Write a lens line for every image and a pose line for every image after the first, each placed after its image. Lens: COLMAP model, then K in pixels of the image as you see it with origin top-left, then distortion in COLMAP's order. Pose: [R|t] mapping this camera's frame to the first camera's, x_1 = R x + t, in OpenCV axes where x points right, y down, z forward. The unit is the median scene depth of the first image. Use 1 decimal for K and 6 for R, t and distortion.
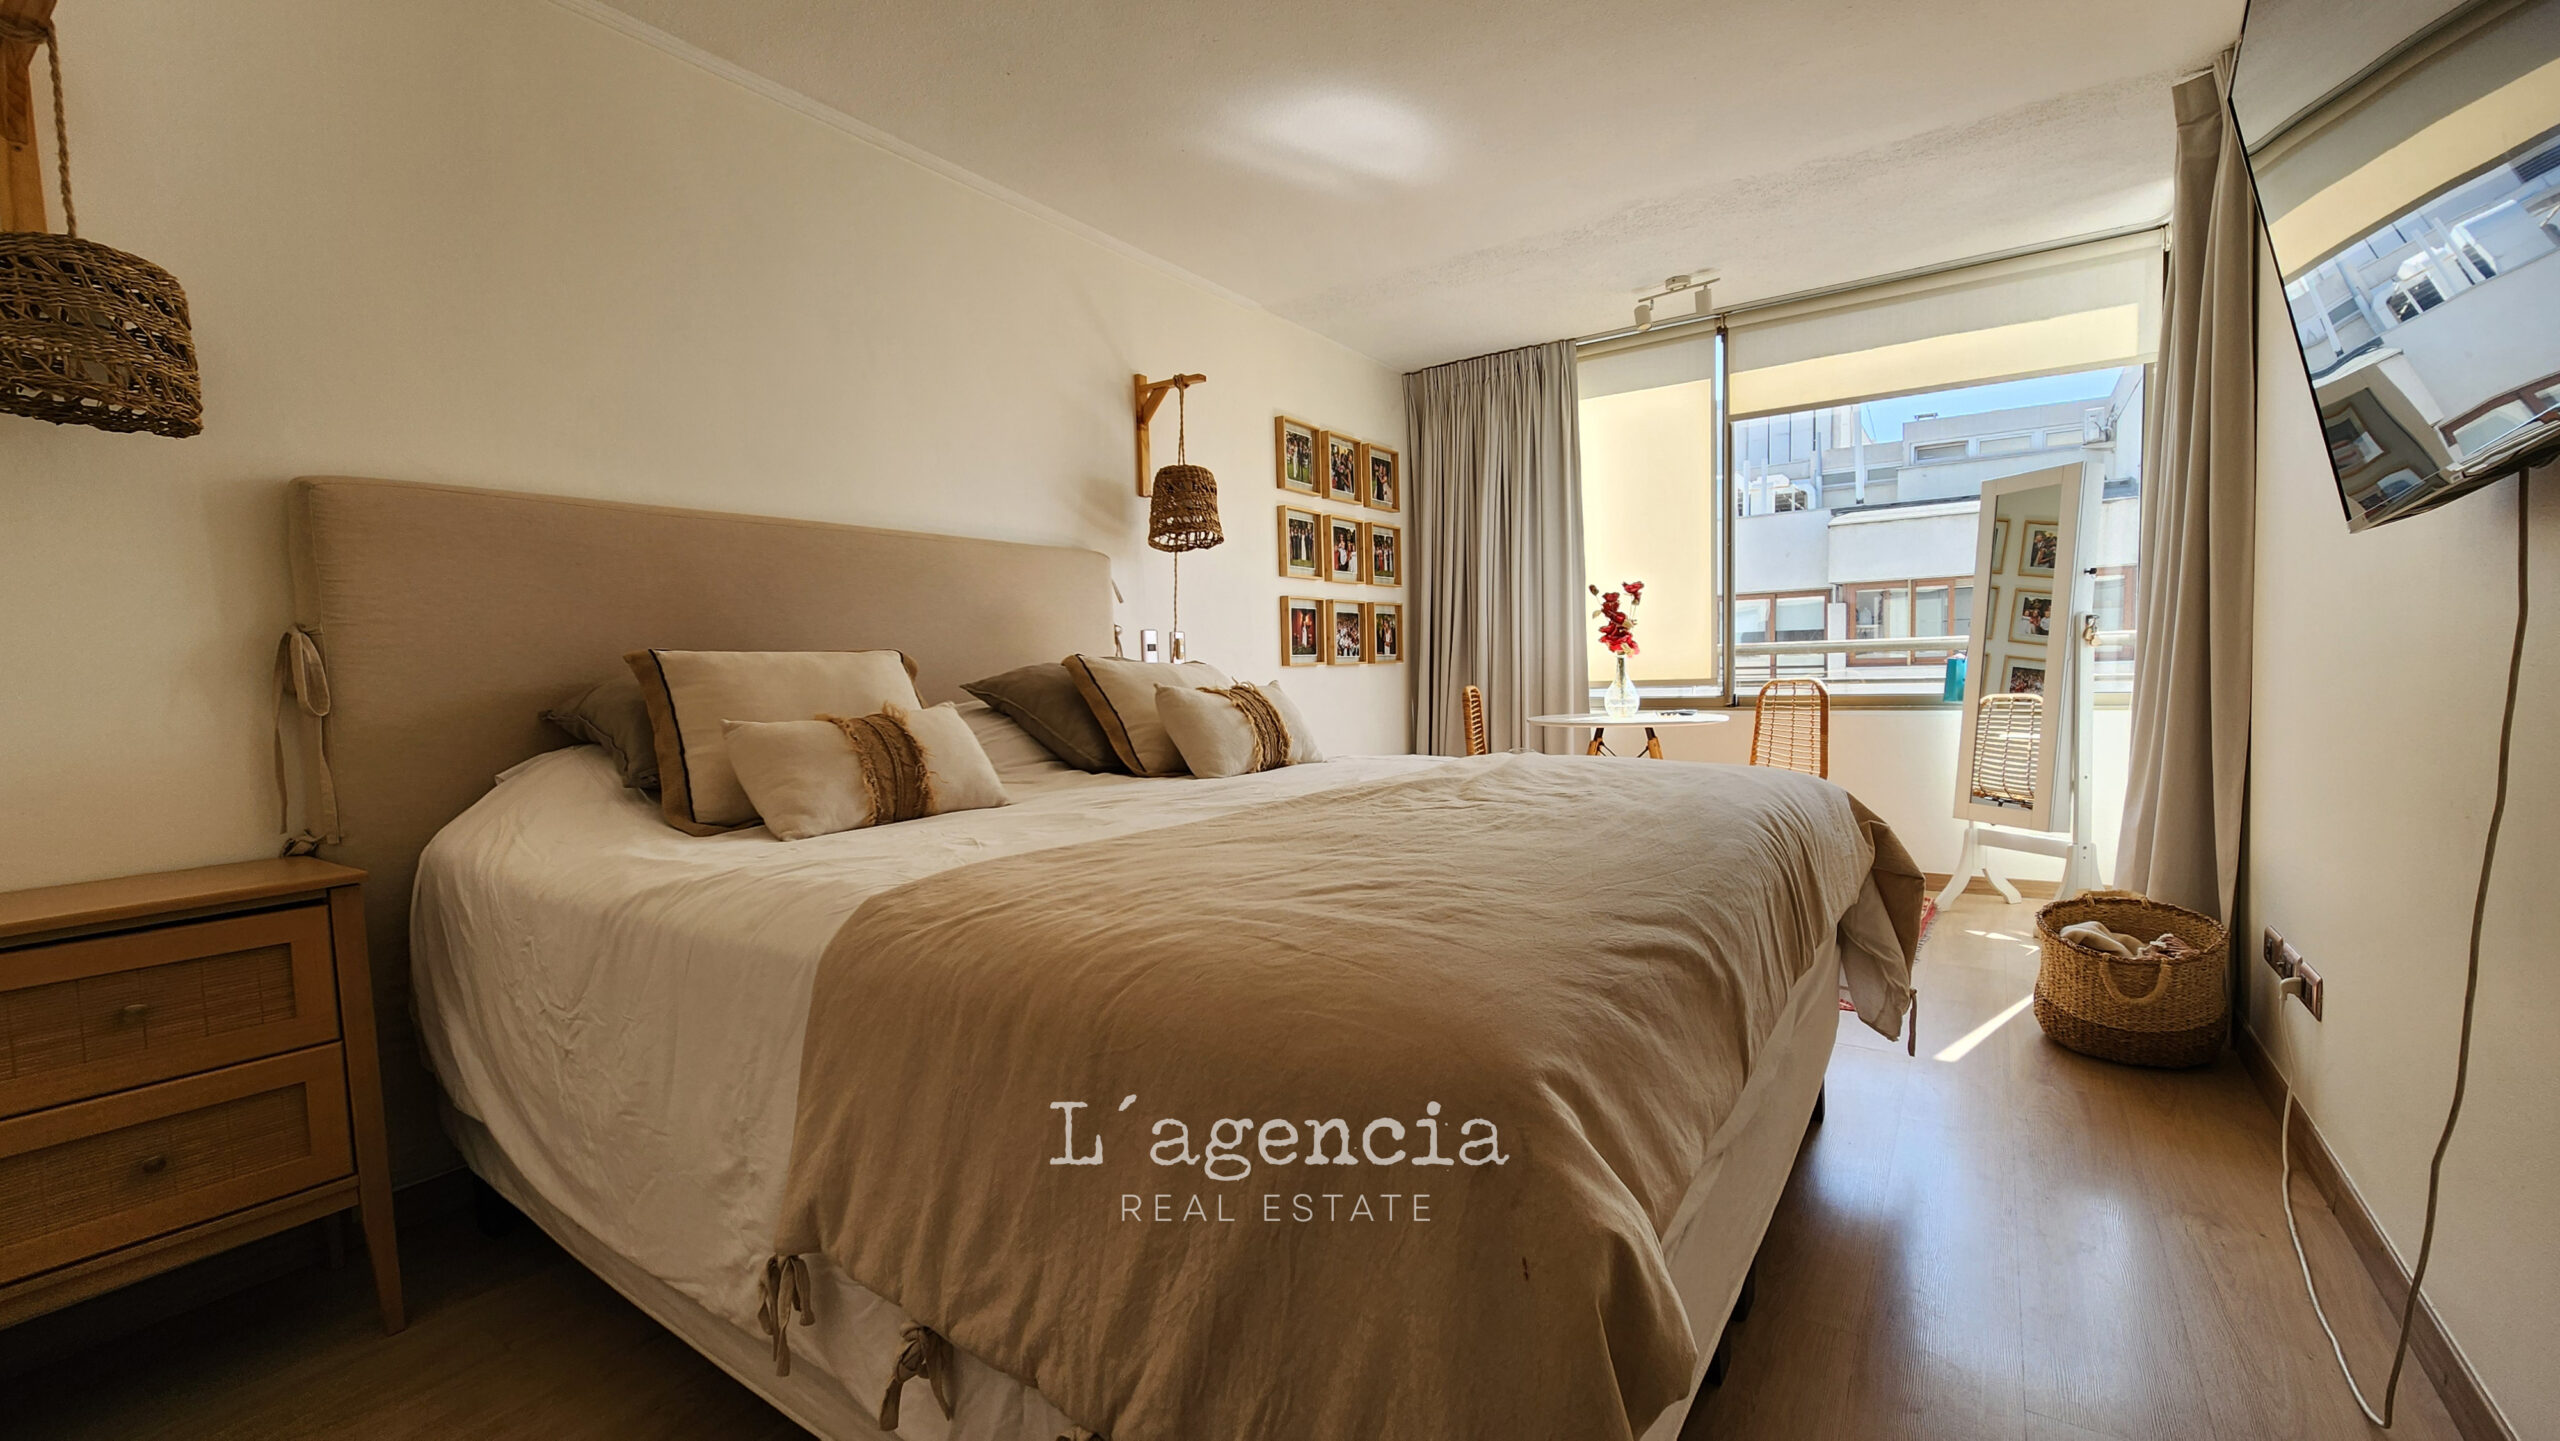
lens RADIAL K [[1048.8, 0, 1285.3], [0, 1048.8, 743.4], [0, 0, 1]] dist [0.000917, 0.000104]
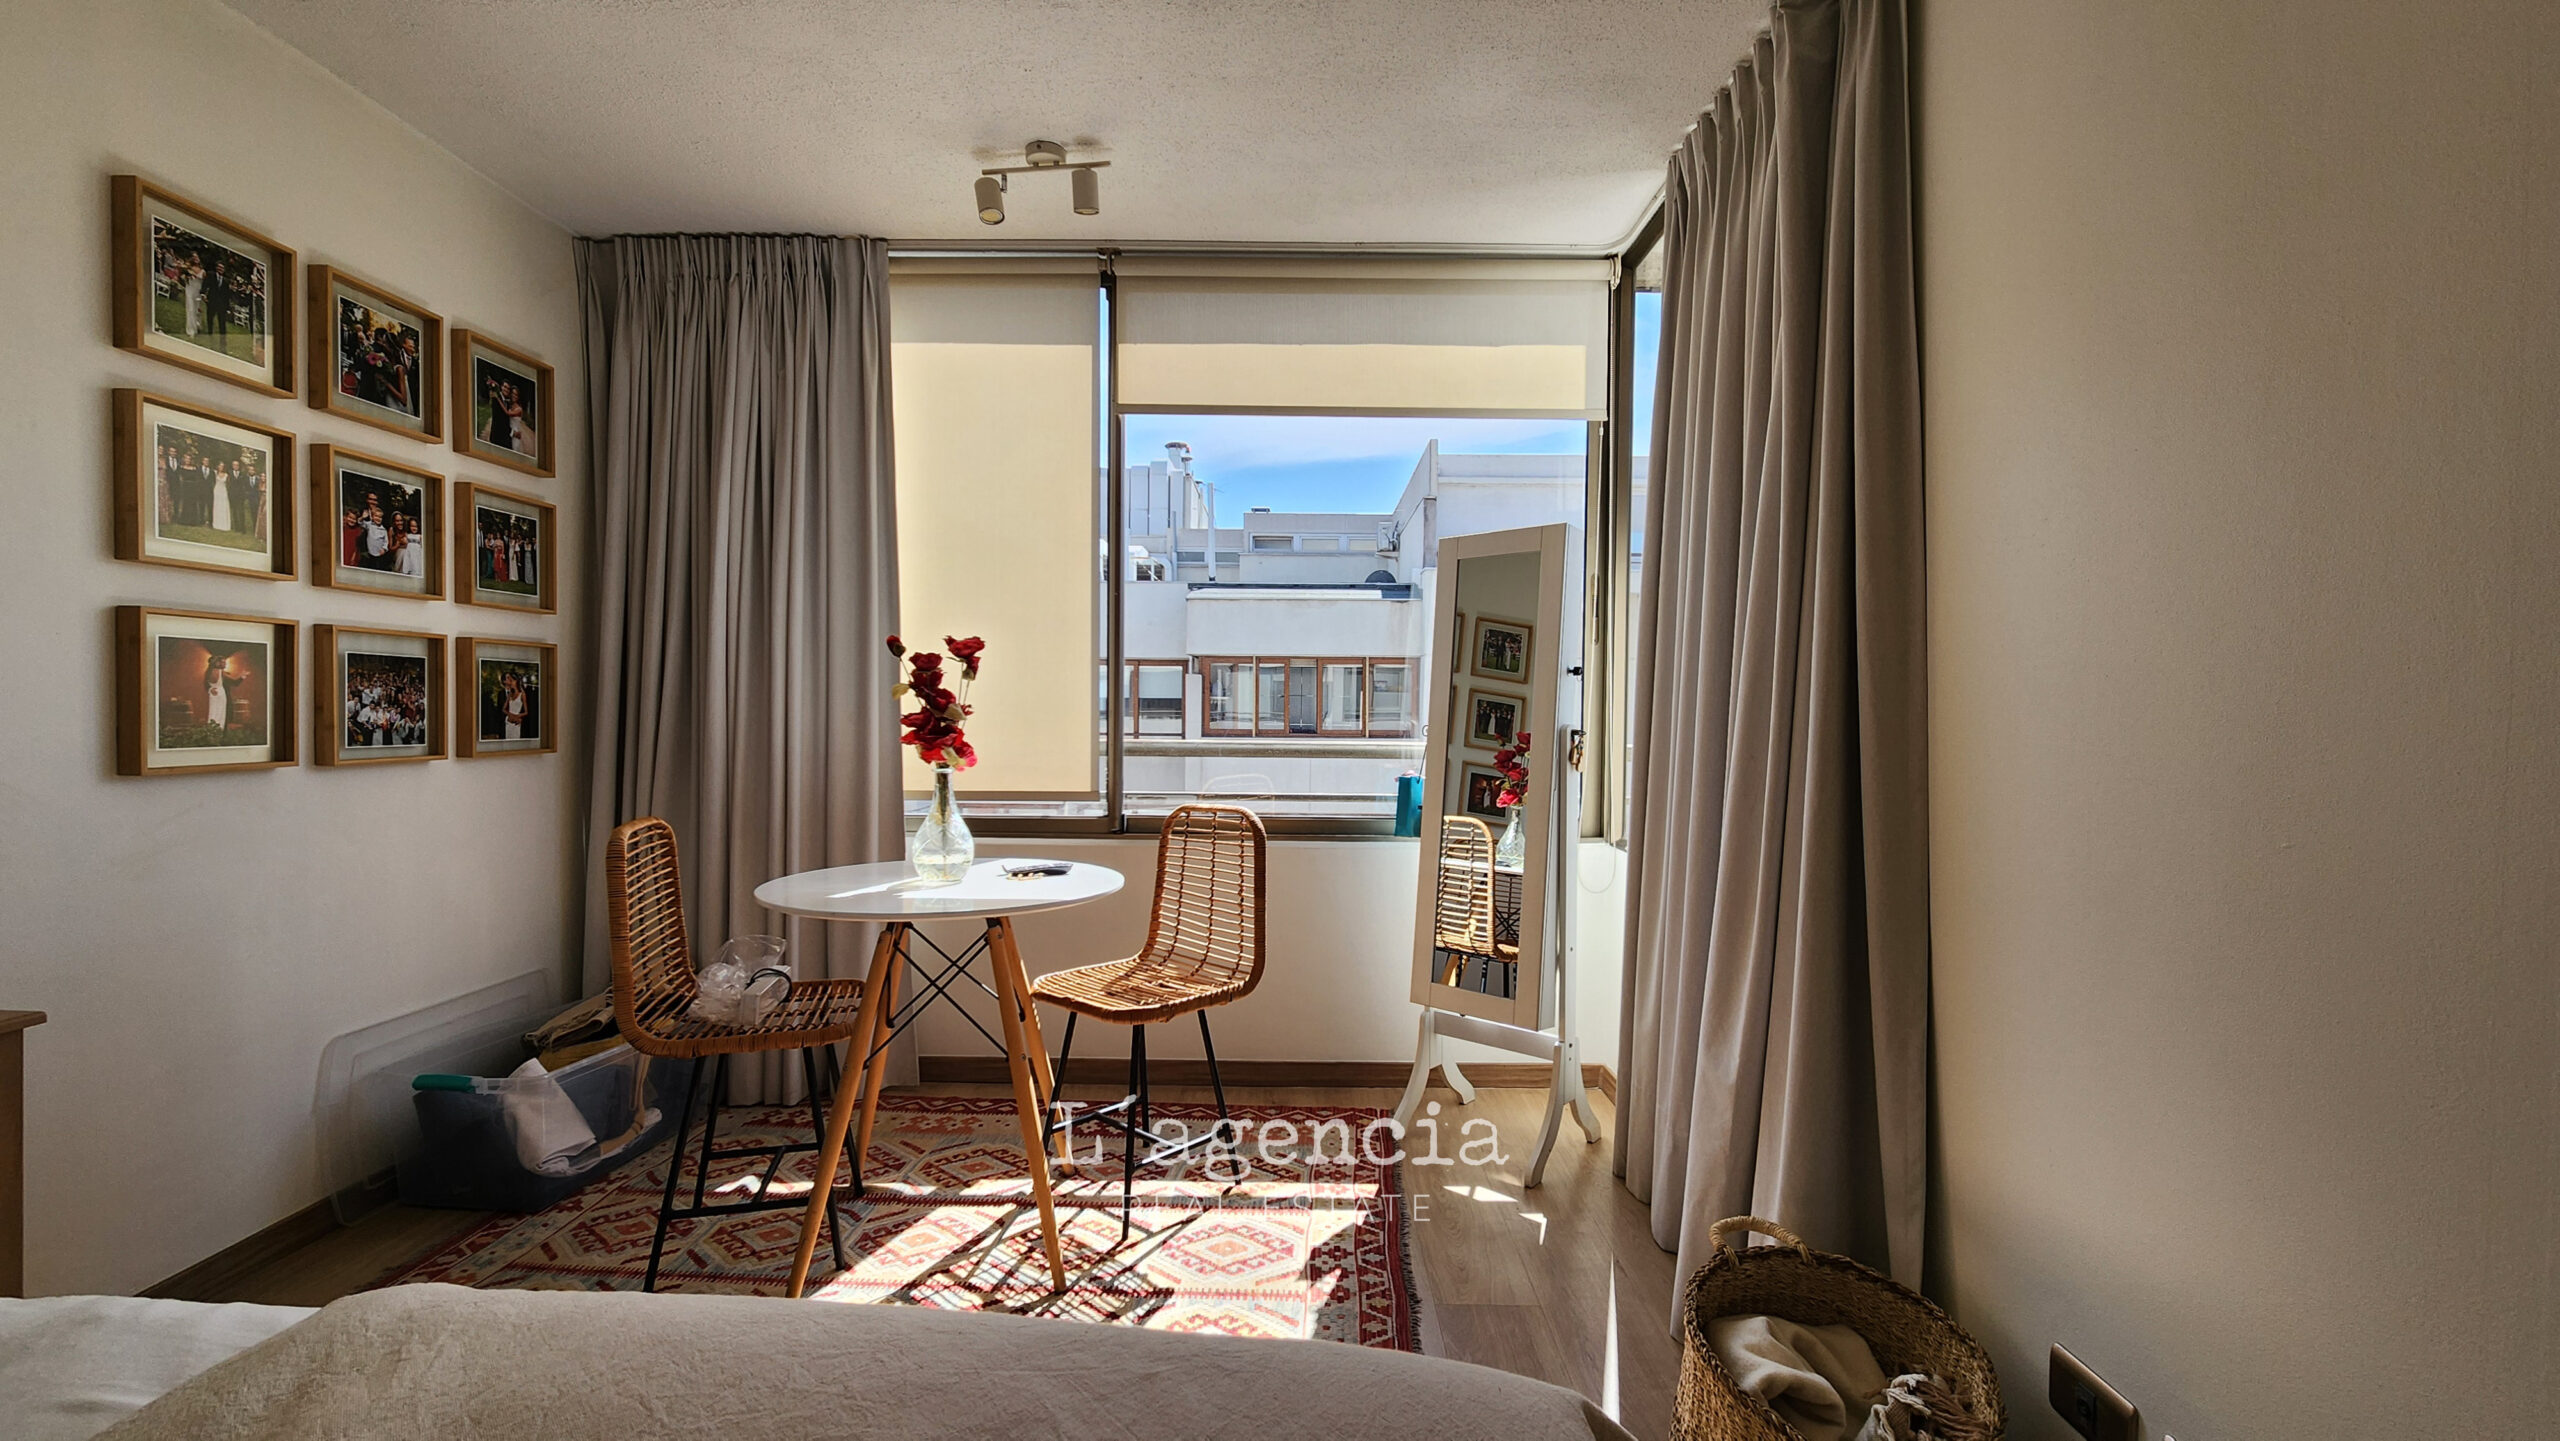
lens RADIAL K [[1048.8, 0, 1277.0], [0, 1048.8, 740.9], [0, 0, 1]] dist [0.000917, 0.000104]
pose [[0.838725, 0.023364, 0.544053, 0.141683], [0.005361, 0.998676, -0.051153, -0.058733], [-0.544528, 0.045820, 0.837490, 0.375152]]
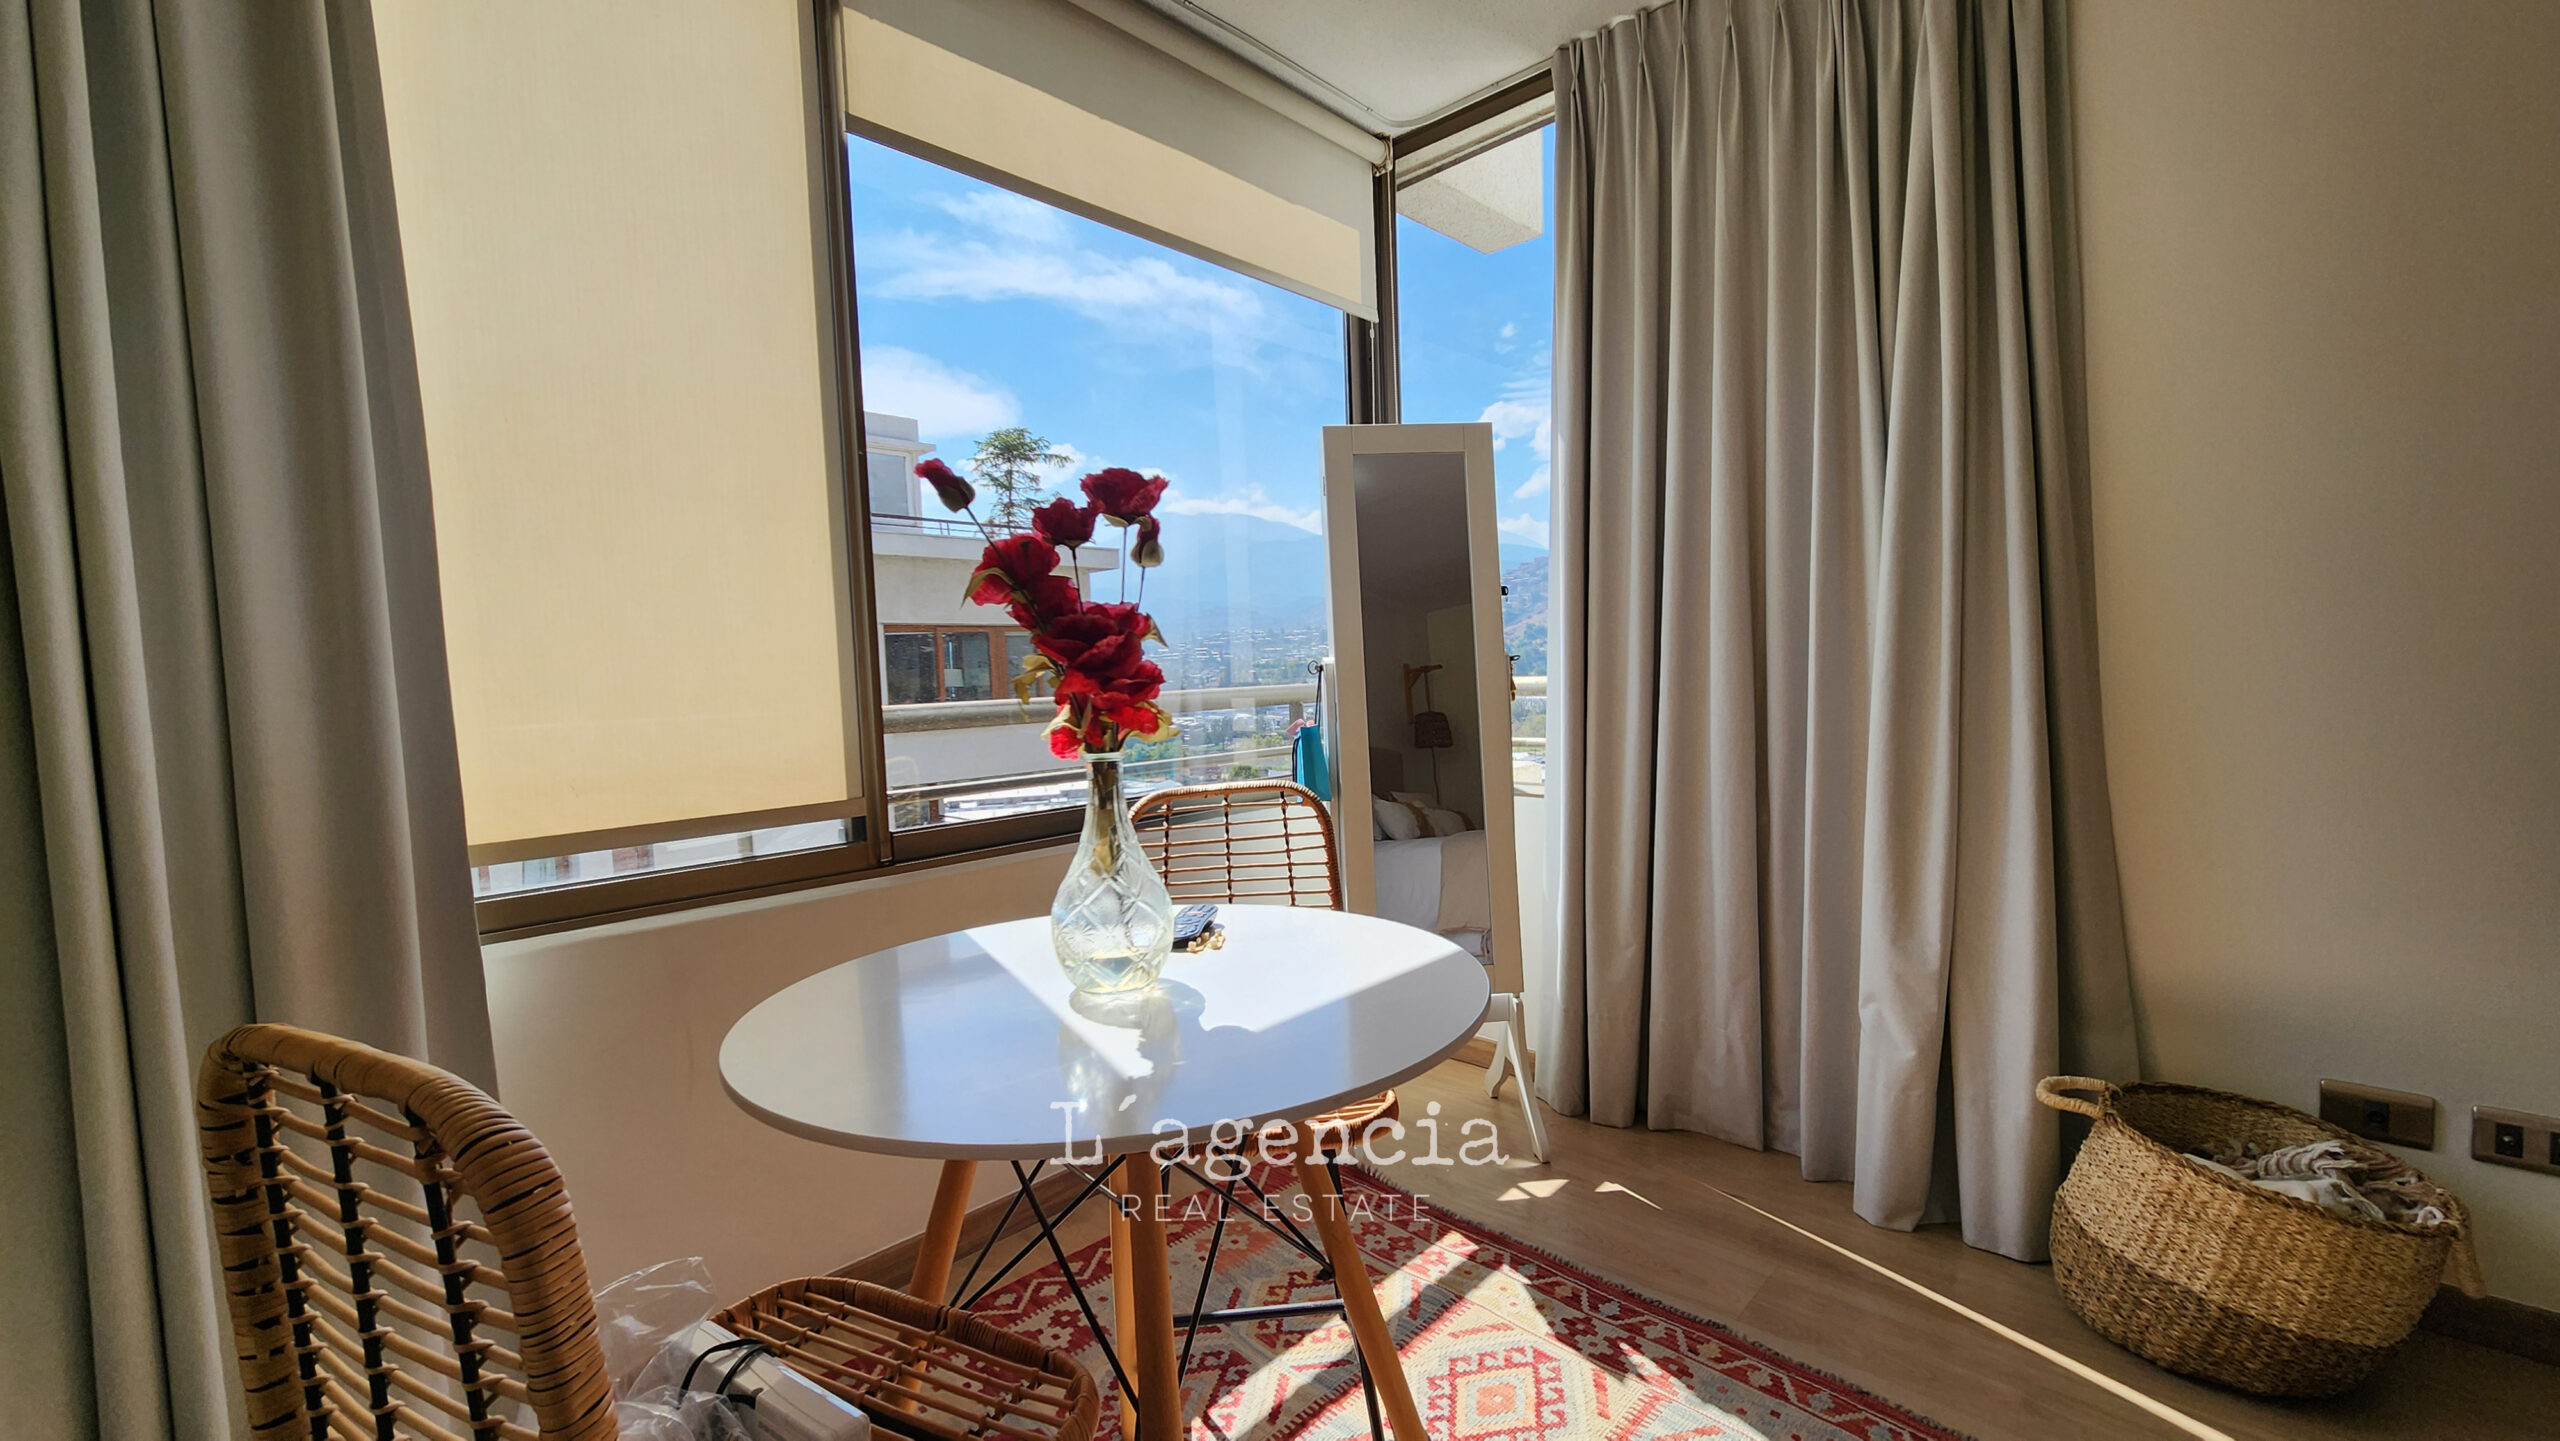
lens RADIAL K [[1048.8, 0, 1286.1], [0, 1048.8, 753.2], [0, 0, 1]] dist [0.000917, 0.000104]
pose [[0.163272, -0.049515, 0.985338, 0.060782], [0.106886, 0.993749, 0.032227, -0.073737], [-0.980774, 0.100057, 0.167544, 0.777819]]
